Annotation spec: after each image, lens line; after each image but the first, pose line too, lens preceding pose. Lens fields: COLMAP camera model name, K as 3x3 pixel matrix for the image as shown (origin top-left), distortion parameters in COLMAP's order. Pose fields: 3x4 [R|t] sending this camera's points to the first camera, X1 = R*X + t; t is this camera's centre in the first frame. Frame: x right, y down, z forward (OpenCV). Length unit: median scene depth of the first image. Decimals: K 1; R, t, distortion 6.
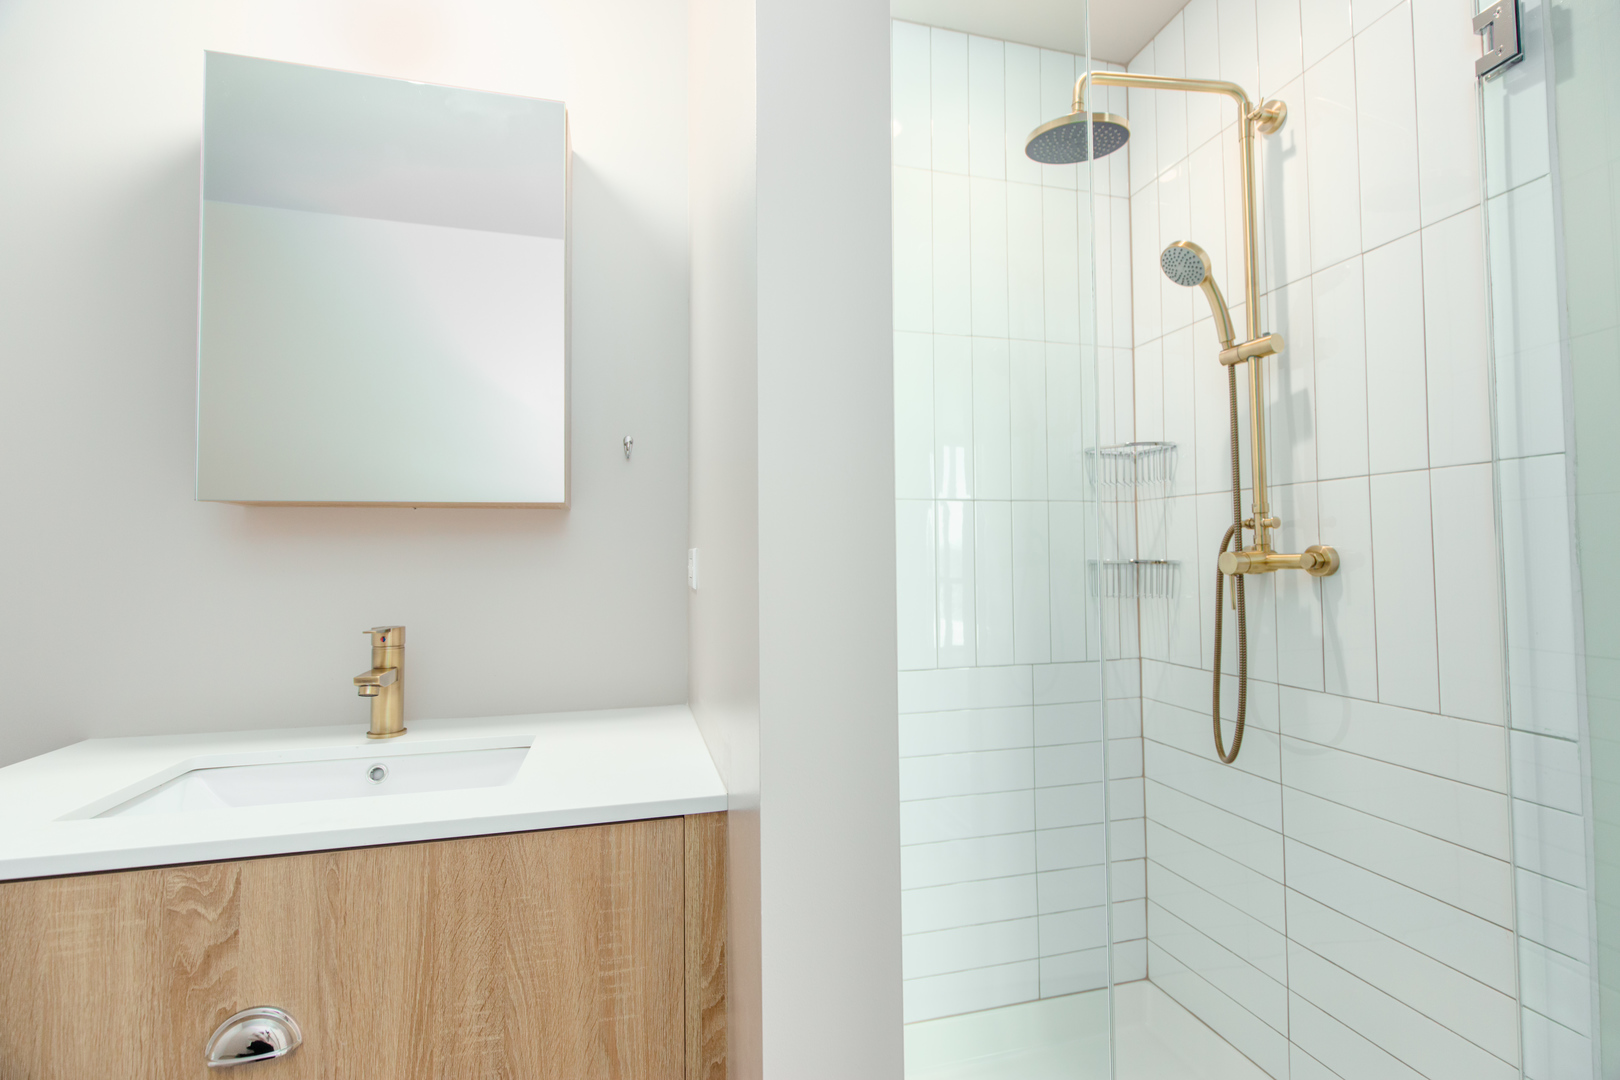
lens RADIAL K [[734.9, 0, 810.8], [0, 734.9, 533.2], [0, 0, 1]] dist [-0.002247, -0.001044]
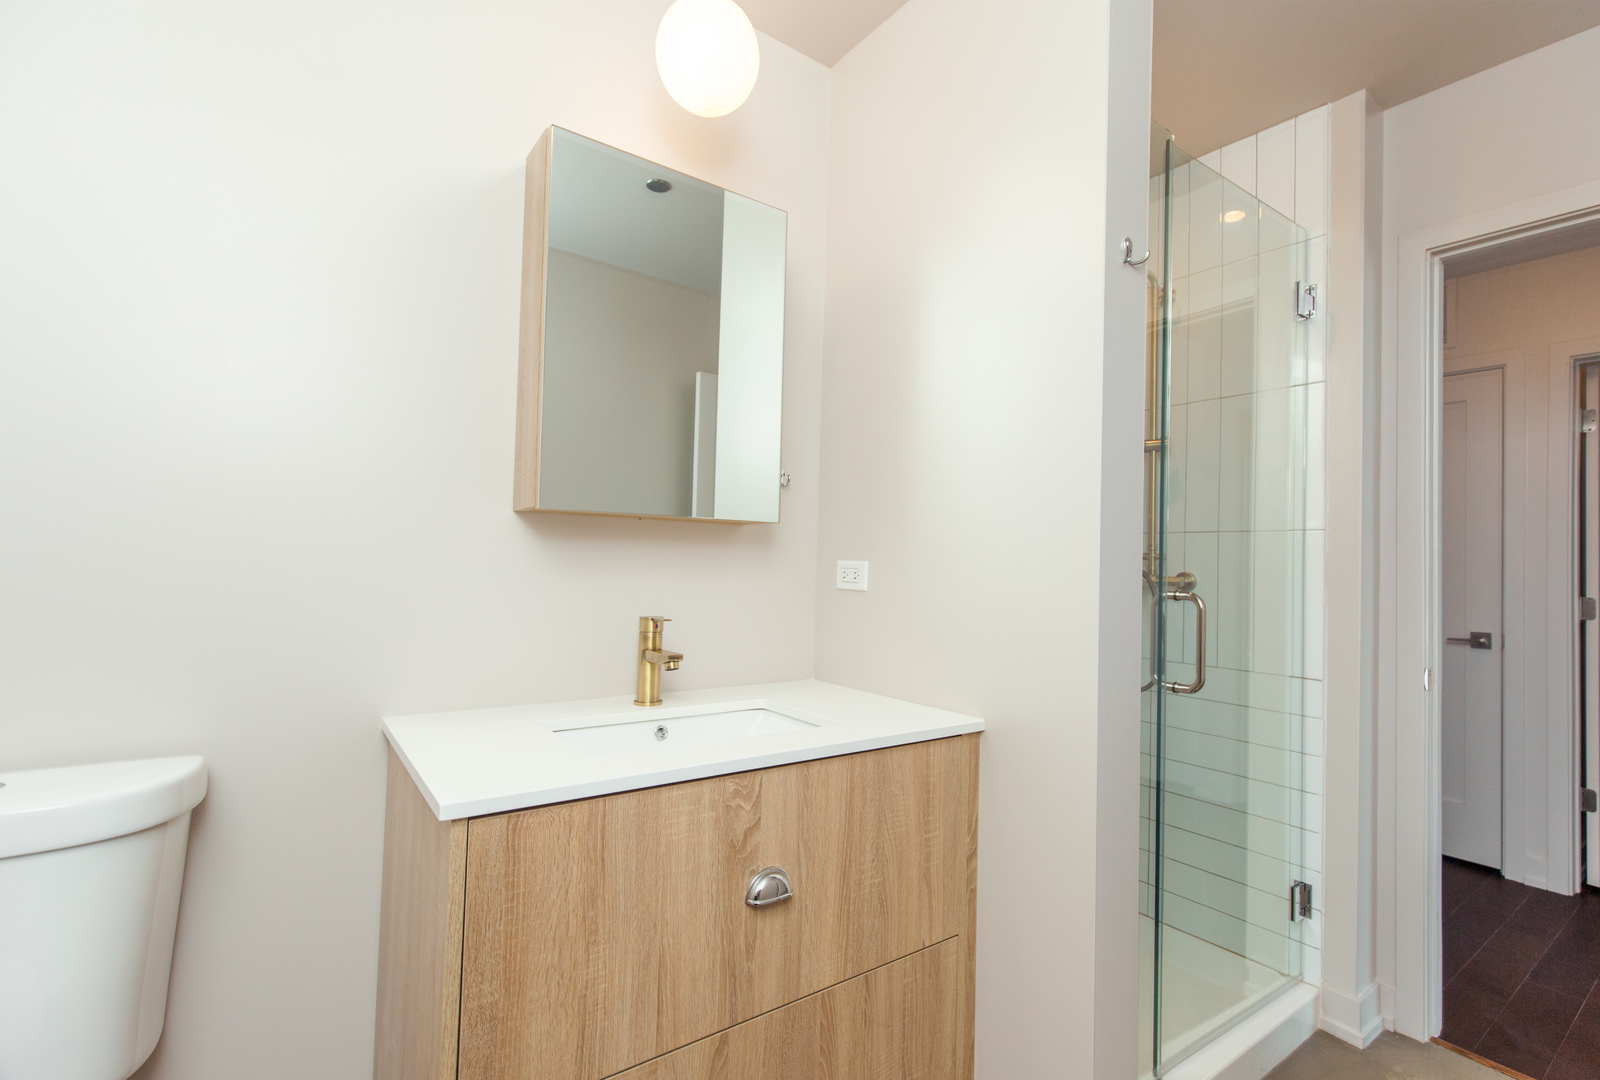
lens RADIAL K [[725.8, 0, 799.8], [0, 725.8, 545.8], [0, 0, 1]] dist [-0.002247, -0.001044]
pose [[0.935147, 0.040776, 0.351906, -1.205748], [-0.043949, 0.999033, 0.001028, -0.009003], [-0.351524, -0.016428, 0.936035, -0.376437]]
